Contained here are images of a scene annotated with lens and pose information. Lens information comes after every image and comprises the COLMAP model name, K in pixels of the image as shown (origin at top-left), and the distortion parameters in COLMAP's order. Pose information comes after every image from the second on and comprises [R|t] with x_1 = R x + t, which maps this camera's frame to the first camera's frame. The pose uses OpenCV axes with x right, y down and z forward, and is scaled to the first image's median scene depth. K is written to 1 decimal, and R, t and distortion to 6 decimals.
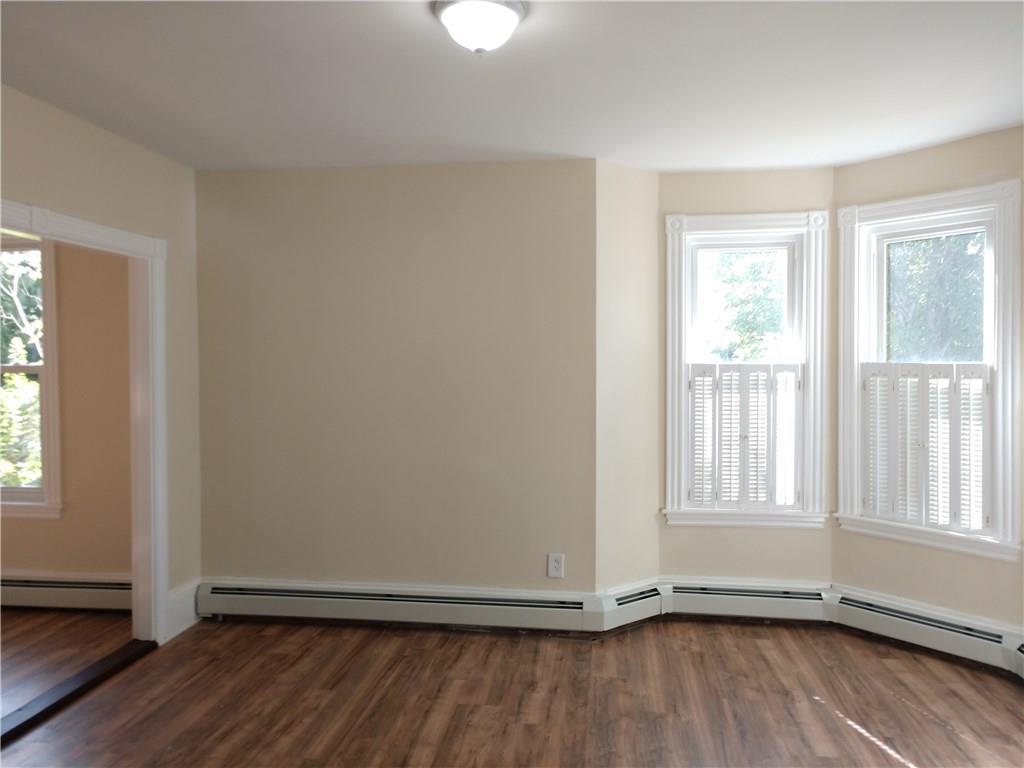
lens RADIAL K [[796.4, 0, 508.4], [0, 796.4, 381.3], [0, 0, 1]] dist [0.006344, 0.008587]
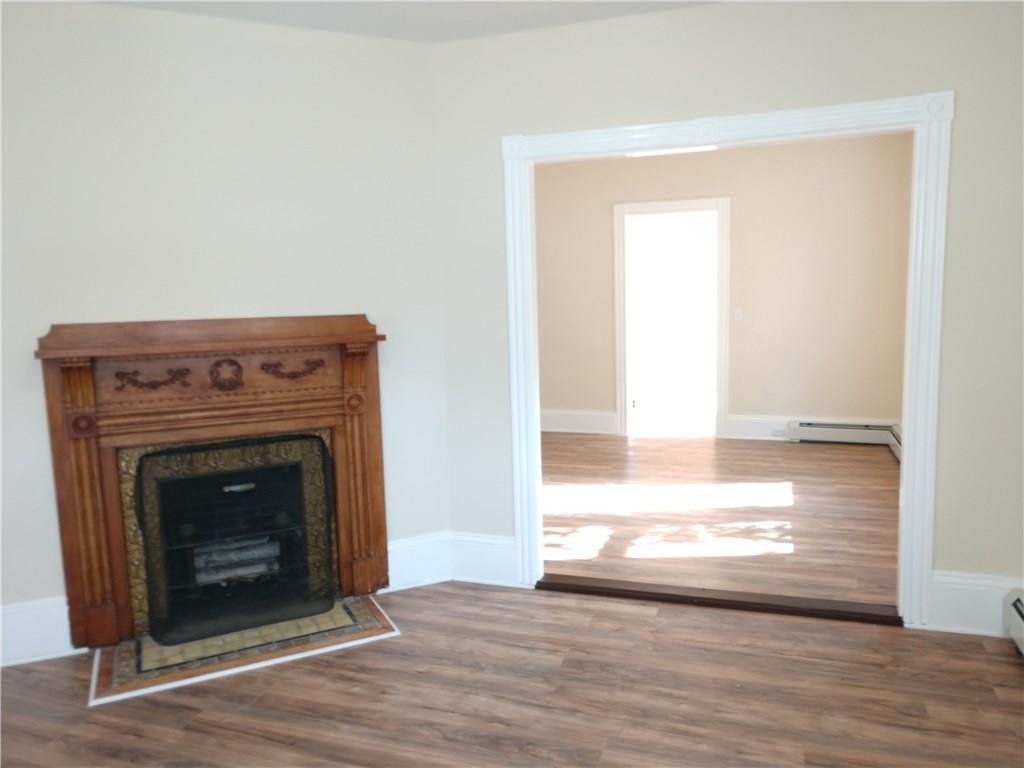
lens RADIAL K [[796.4, 0, 508.4], [0, 796.4, 381.3], [0, 0, 1]] dist [0.006344, 0.008587]
pose [[-0.222362, 0.135191, -0.965546, 0.403929], [0.010504, 0.990614, 0.136282, -0.024577], [0.974908, 0.020162, -0.221695, 0.821523]]
